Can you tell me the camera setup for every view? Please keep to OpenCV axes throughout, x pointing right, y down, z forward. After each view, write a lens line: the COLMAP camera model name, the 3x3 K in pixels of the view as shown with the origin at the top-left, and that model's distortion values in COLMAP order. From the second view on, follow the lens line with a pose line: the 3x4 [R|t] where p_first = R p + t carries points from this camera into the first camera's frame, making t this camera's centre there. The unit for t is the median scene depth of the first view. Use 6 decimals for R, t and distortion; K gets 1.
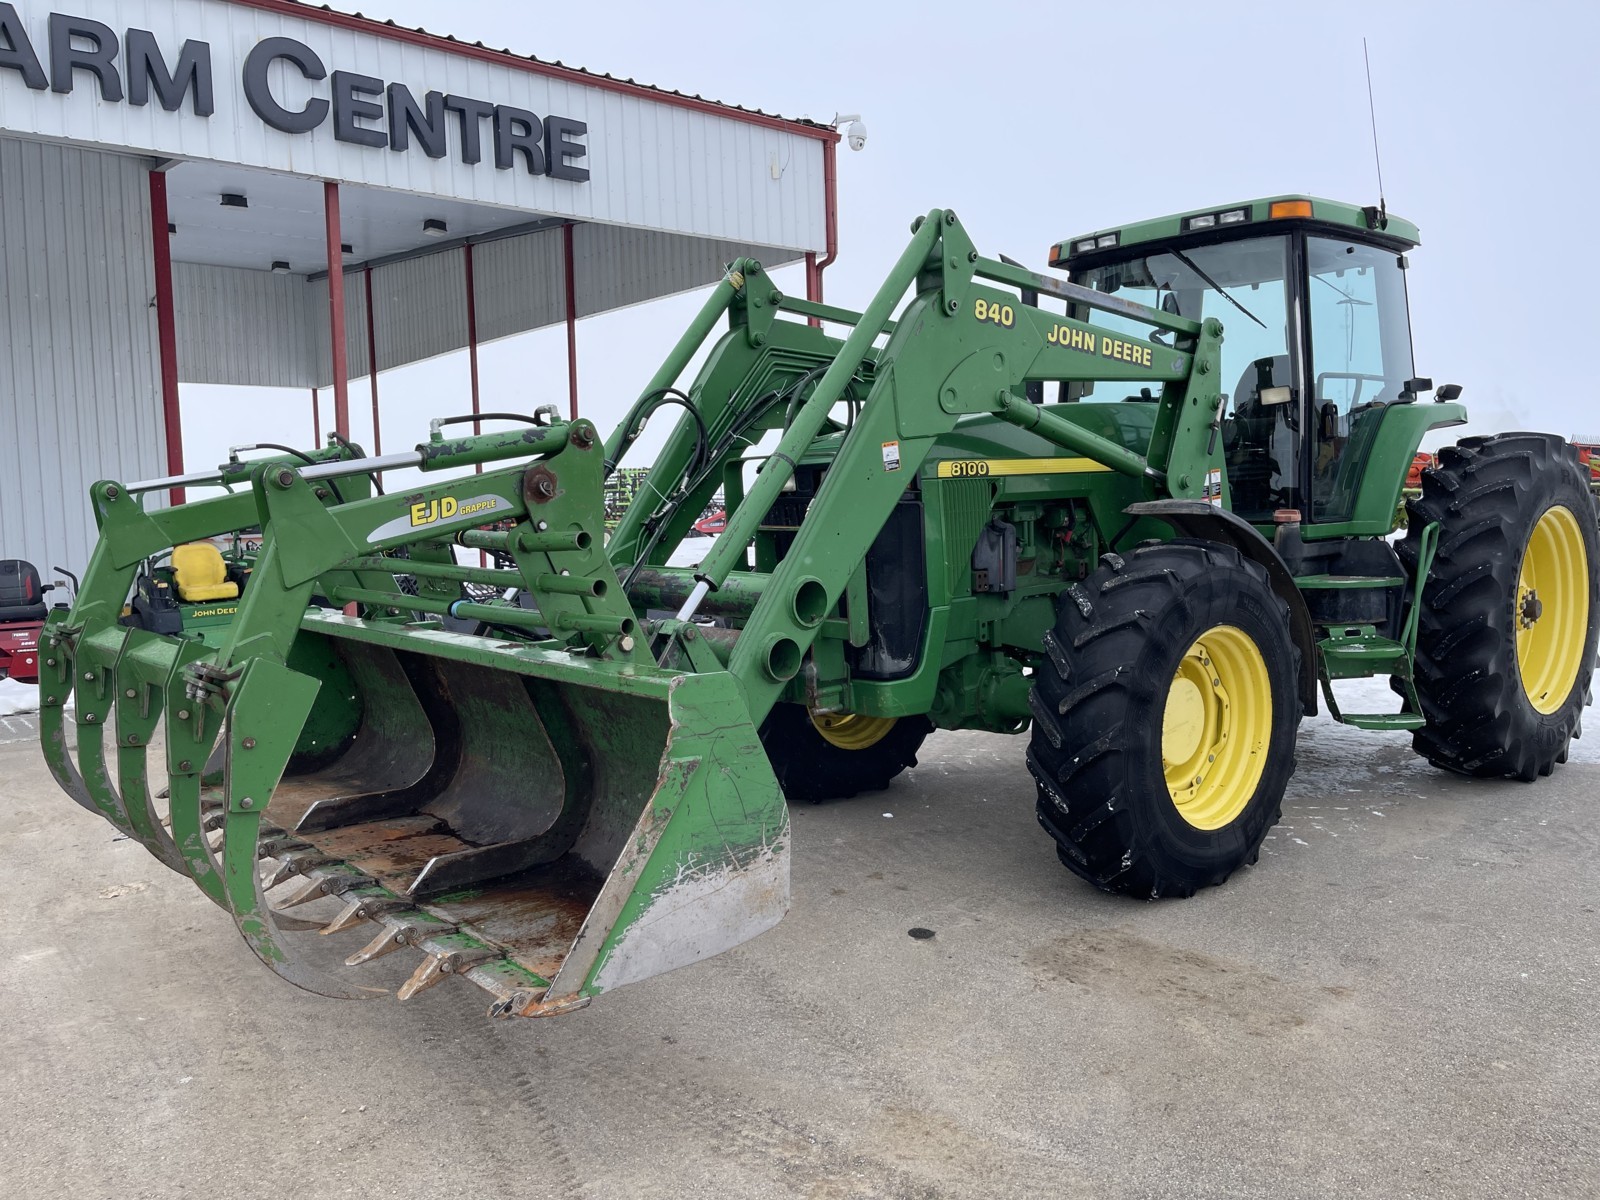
lens RADIAL K [[1209.8, 0, 810.1], [0, 1209.8, 601.7], [0, 0, 1]] dist [0.070594, -0.099344]
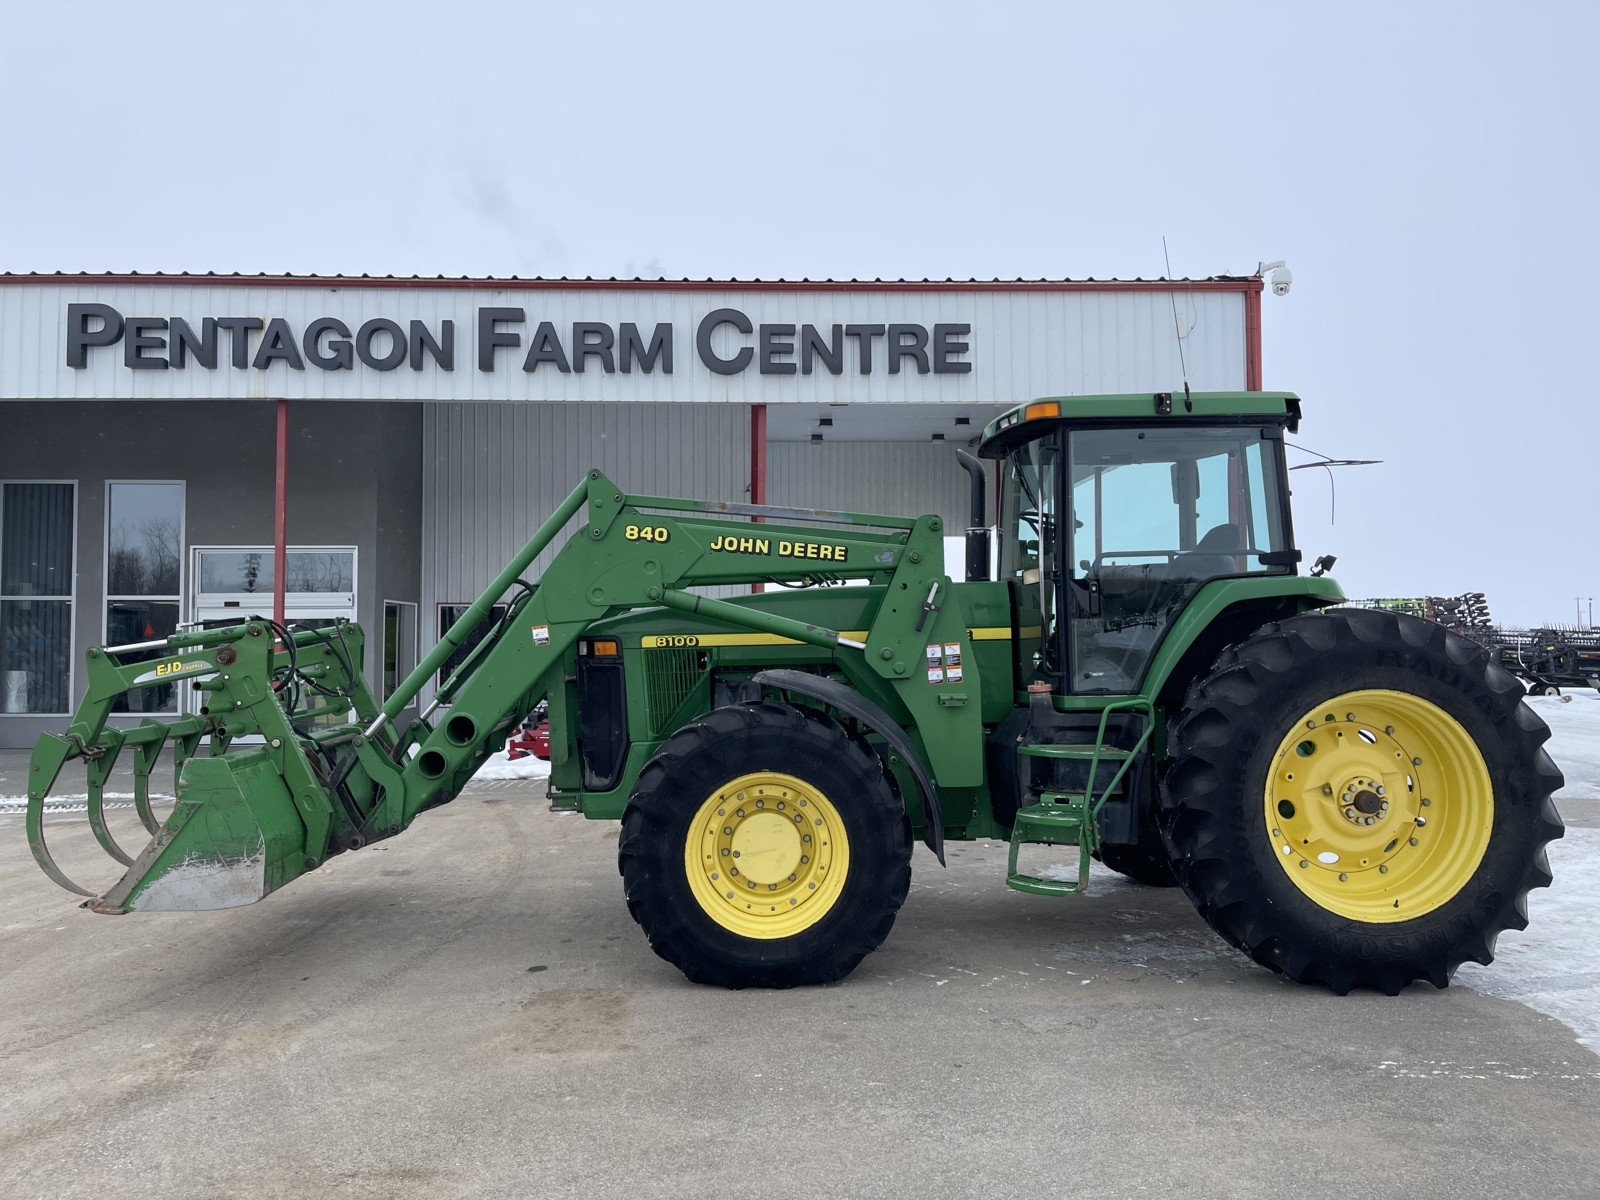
lens RADIAL K [[1220.5, 0, 800.0], [0, 1220.5, 600.0], [0, 0, 1]] dist [0.073471, -0.095693]
pose [[0.780802, 0.000526, -0.624779, 0.929927], [-0.065484, 0.994561, -0.081000, -0.046325], [0.621338, 0.104158, 0.776589, 0.017227]]
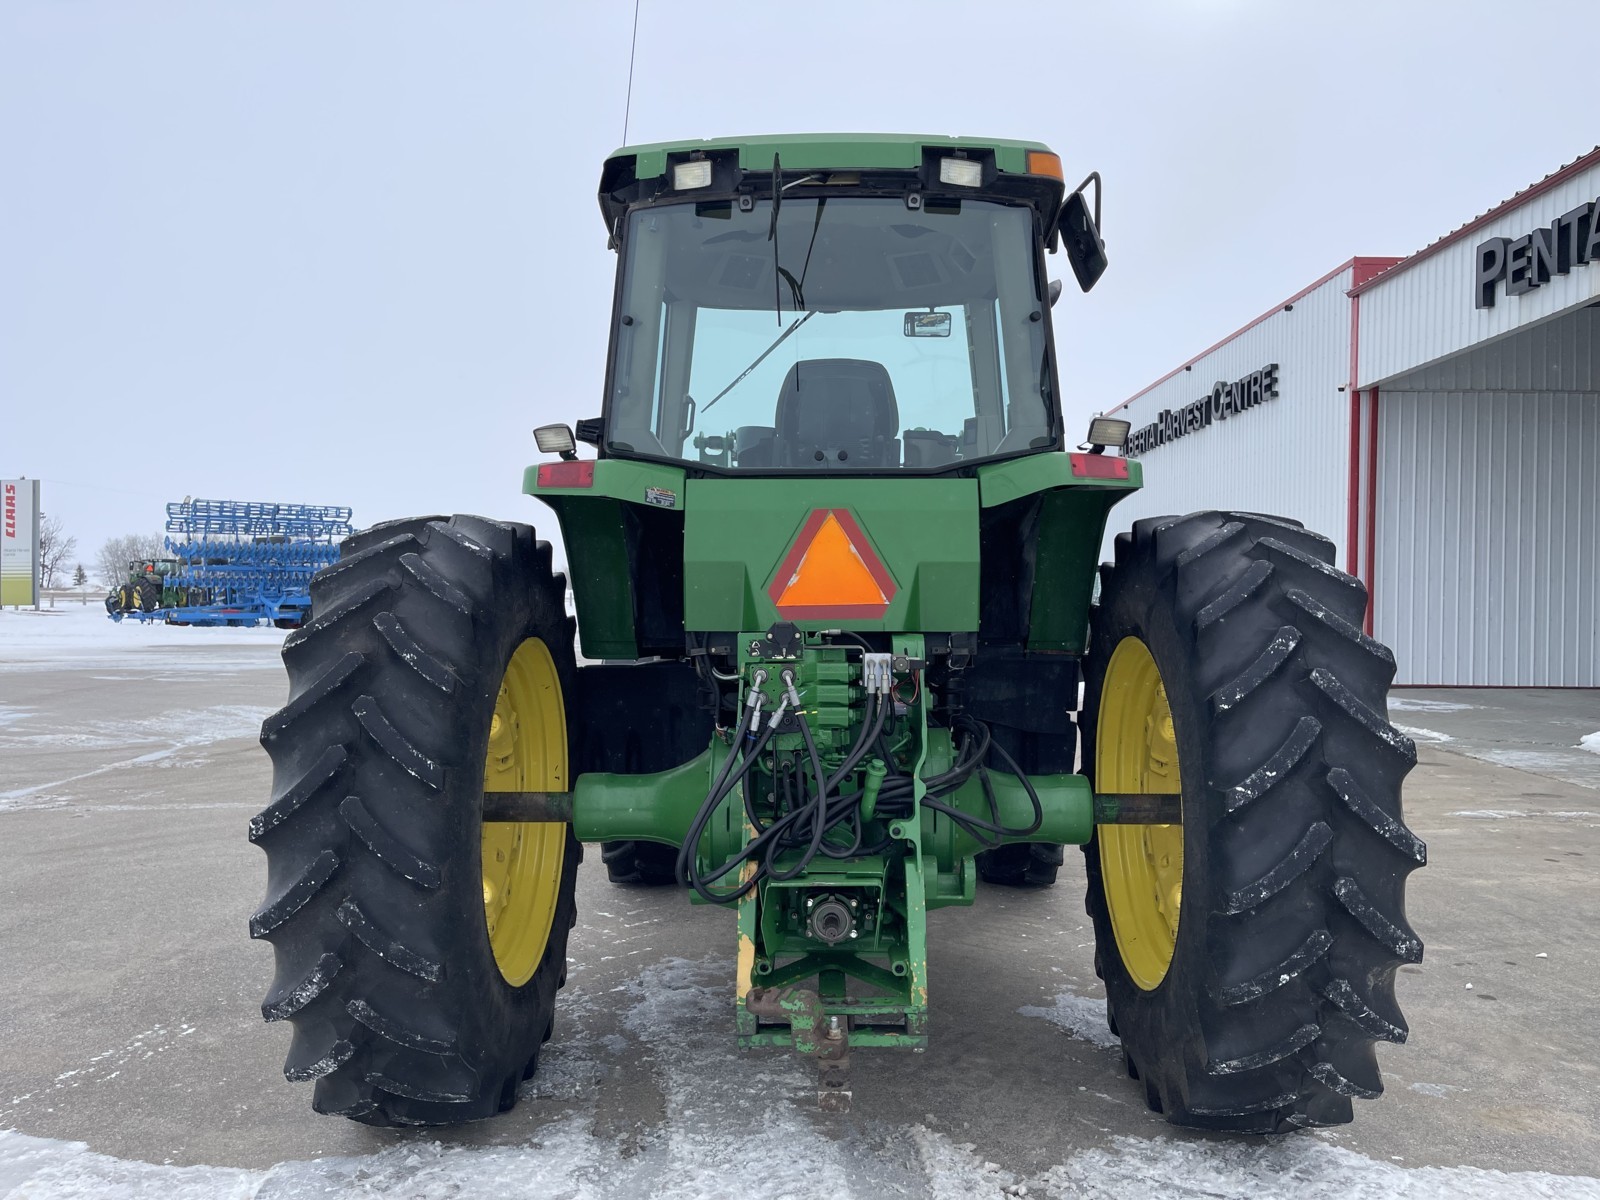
lens RADIAL K [[1205.3, 0, 800.9], [0, 1205.3, 579.1], [0, 0, 1]] dist [0.079196, -0.105046]
pose [[-0.688630, 0.018063, -0.724888, 0.998968], [-0.047892, 0.996374, 0.070324, -0.176962], [0.723529, 0.083144, -0.685268, 1.727781]]
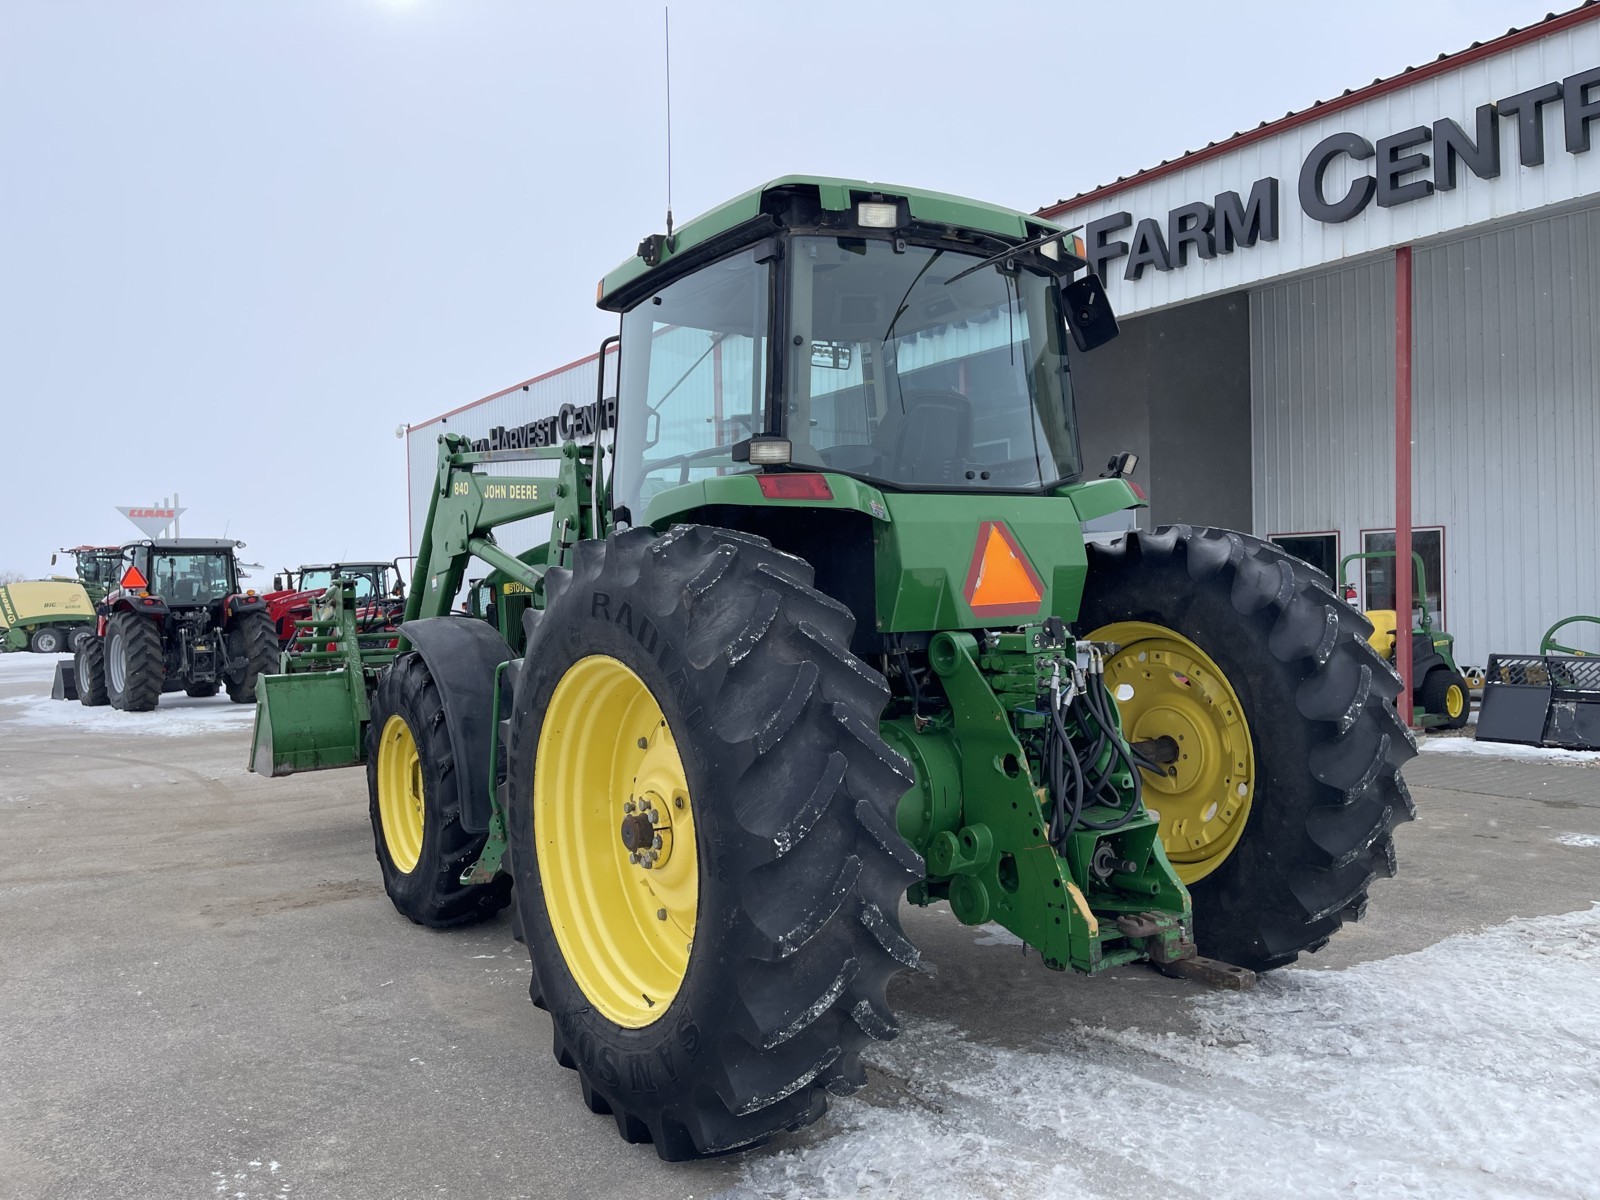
lens RADIAL K [[1215.3, 0, 791.9], [0, 1215.3, 585.1], [0, 0, 1]] dist [0.078736, -0.110470]
pose [[-0.127536, 0.023550, -0.991554, 1.284291], [-0.052354, 0.998165, 0.030441, -0.147178], [0.990451, 0.055794, -0.126069, 1.274207]]
